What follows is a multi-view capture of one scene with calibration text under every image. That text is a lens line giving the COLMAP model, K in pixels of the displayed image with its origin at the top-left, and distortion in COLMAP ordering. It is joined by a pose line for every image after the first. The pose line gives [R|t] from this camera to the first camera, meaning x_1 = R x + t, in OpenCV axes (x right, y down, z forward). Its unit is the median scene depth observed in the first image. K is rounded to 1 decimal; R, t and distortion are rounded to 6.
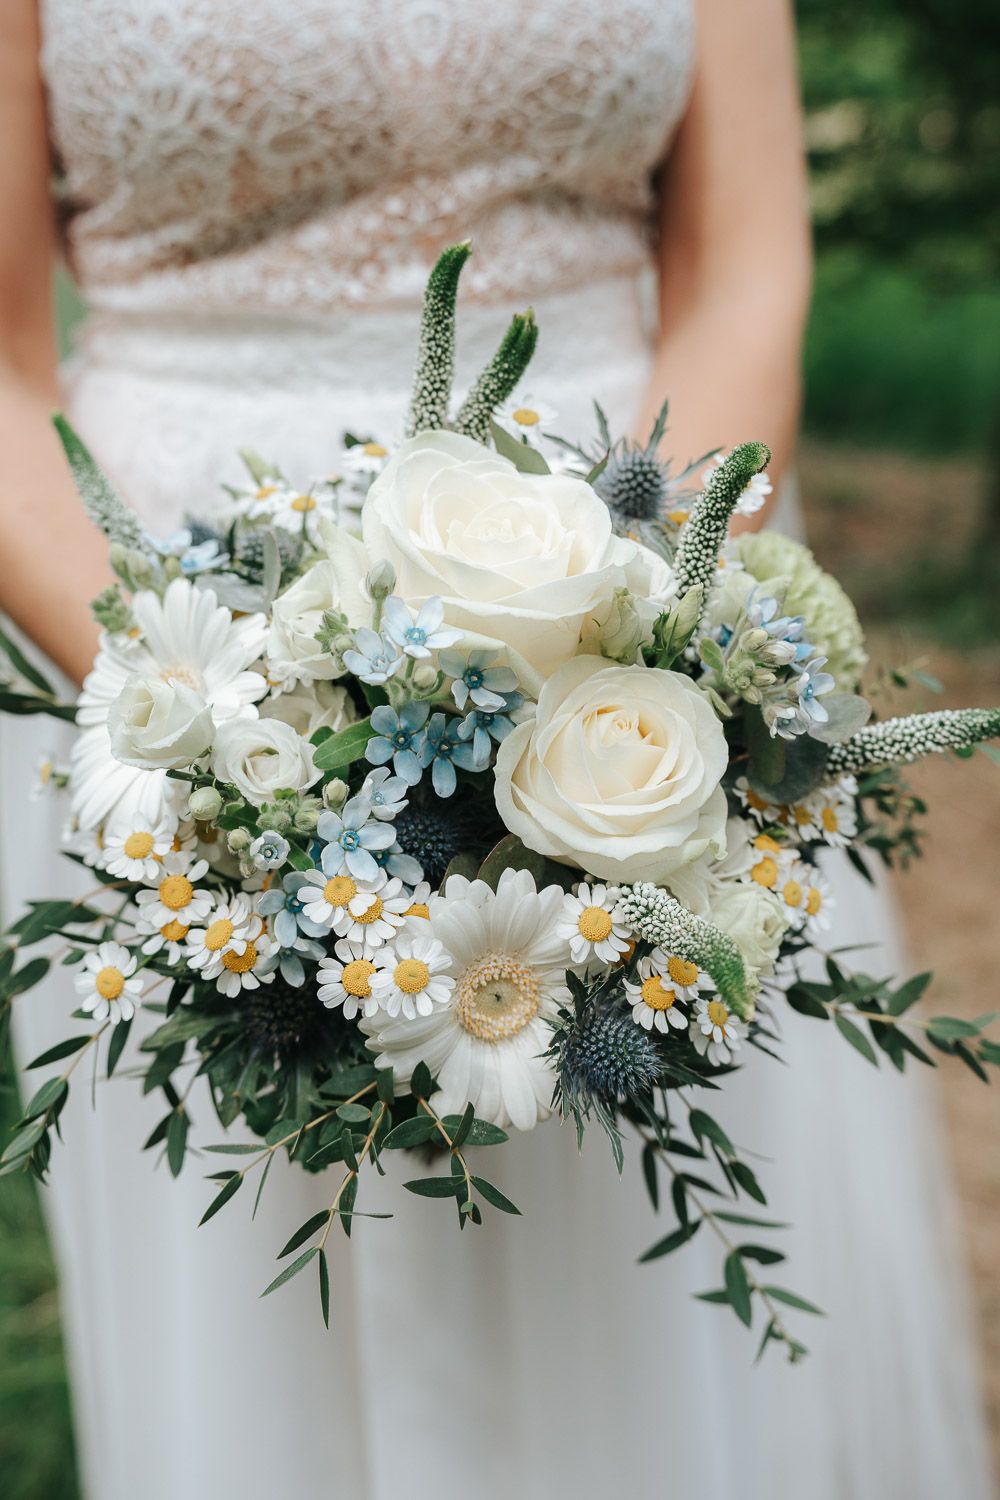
lens RADIAL K [[1623.6, 0, 500.0], [0, 1623.6, 750.0], [0, 0, 1]] dist [0.003447, 0.005204]
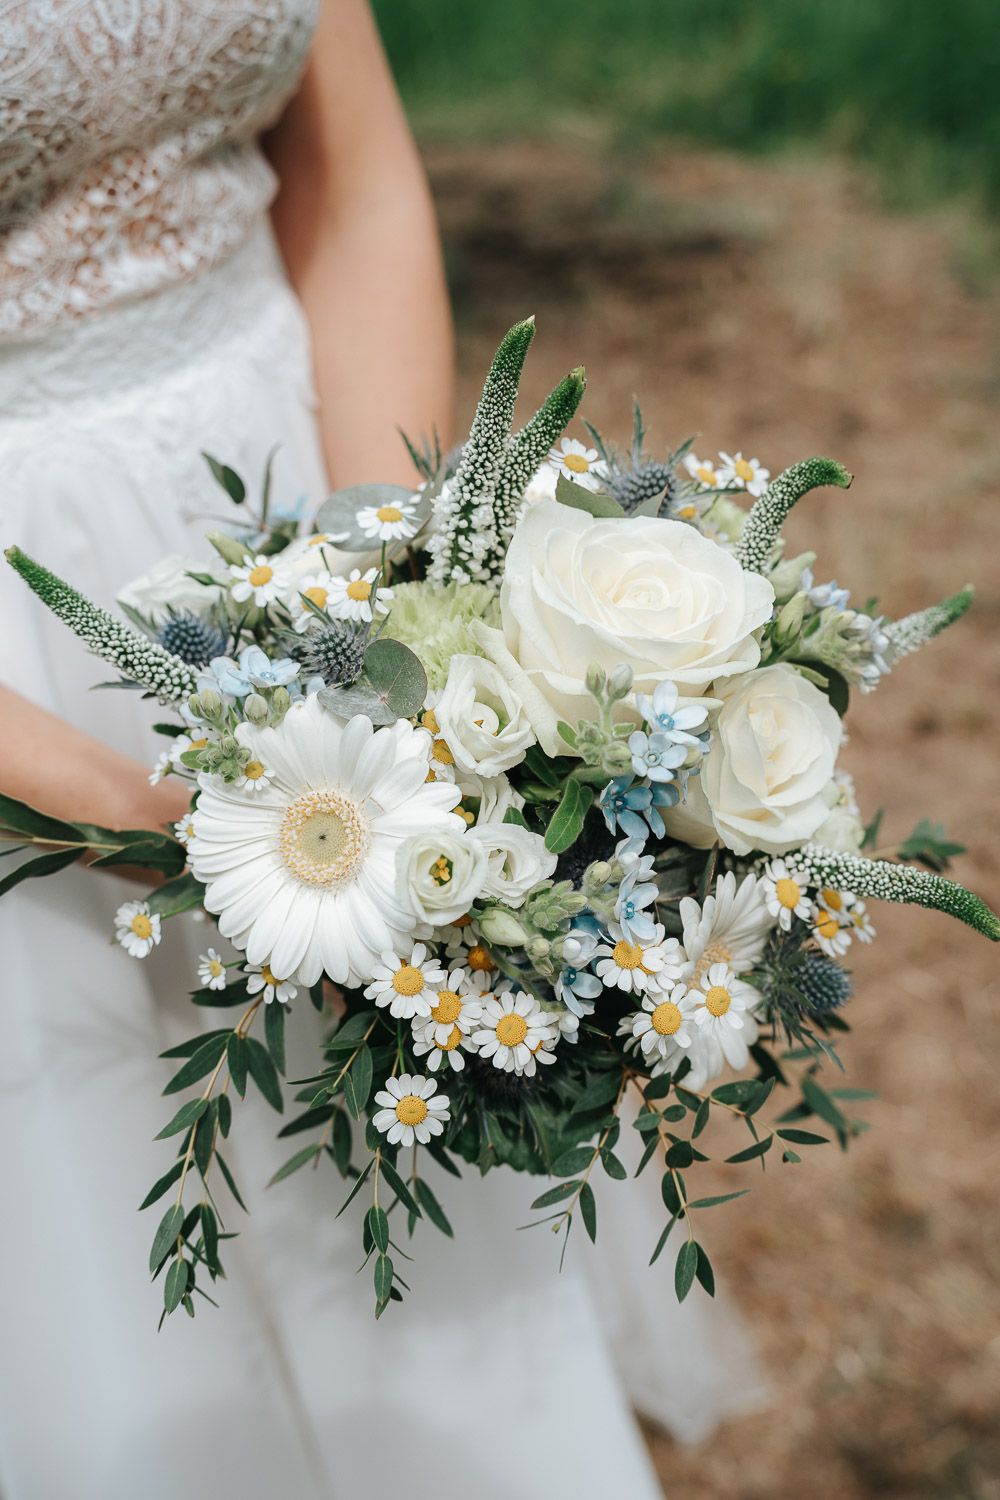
lens RADIAL K [[1661.8, 0, 500.0], [0, 1661.8, 750.0], [0, 0, 1]] dist [-0.033367, 0.236559]
pose [[0.839416, -0.324337, 0.436103, -0.392870], [0.246829, 0.942392, 0.225772, -0.202215], [-0.484206, -0.081874, 0.871115, 0.052351]]
